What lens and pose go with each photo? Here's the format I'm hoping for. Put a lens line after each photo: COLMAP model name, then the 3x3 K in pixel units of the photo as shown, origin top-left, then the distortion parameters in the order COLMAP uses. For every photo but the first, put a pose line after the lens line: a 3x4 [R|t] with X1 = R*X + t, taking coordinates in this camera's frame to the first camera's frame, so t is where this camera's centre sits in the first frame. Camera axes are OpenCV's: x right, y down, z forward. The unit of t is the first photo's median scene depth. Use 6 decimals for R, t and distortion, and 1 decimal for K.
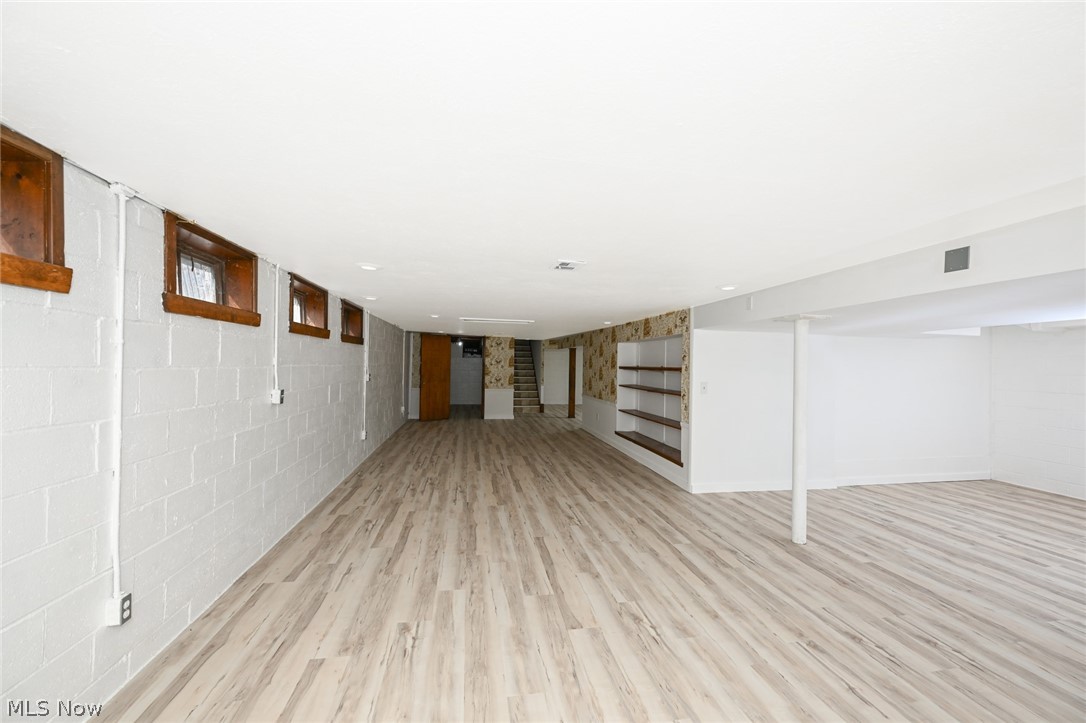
lens RADIAL K [[449.0, 0, 554.9], [0, 449.0, 362.9], [0, 0, 1]] dist [-0.000519, -0.000166]
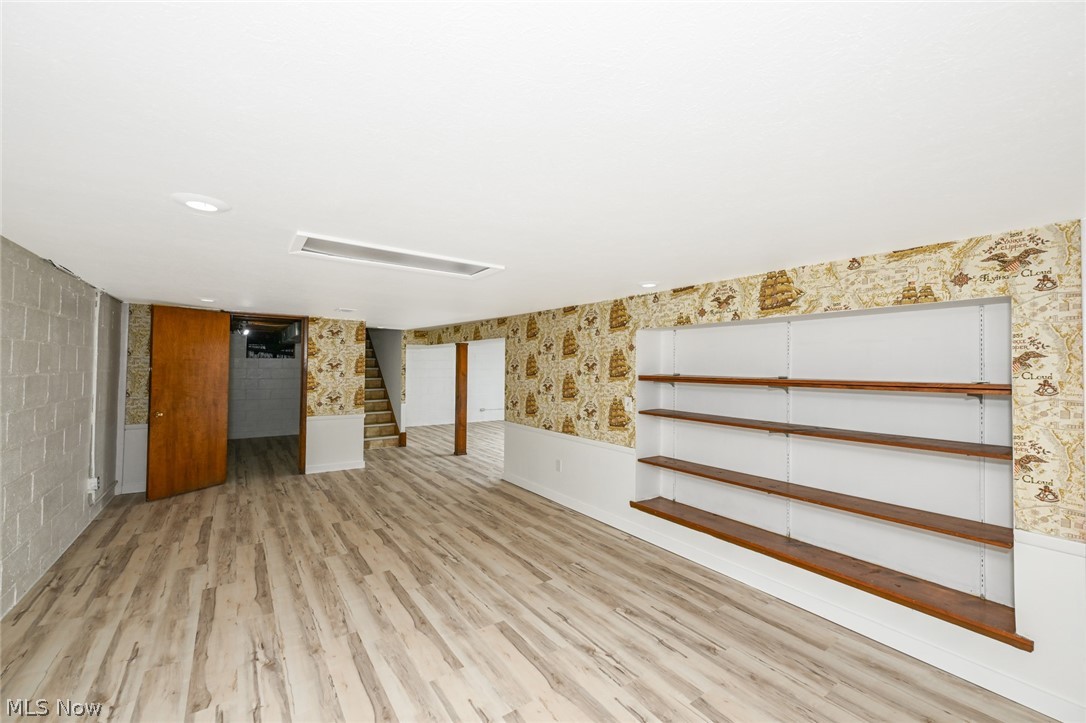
lens RADIAL K [[449.0, 0, 554.9], [0, 449.0, 362.9], [0, 0, 1]] dist [-0.000519, -0.000166]
pose [[0.908691, -0.001791, 0.417465, -0.114497], [0.002592, 0.999996, -0.001354, -0.004473], [-0.417461, 0.002312, 0.908692, 0.409222]]
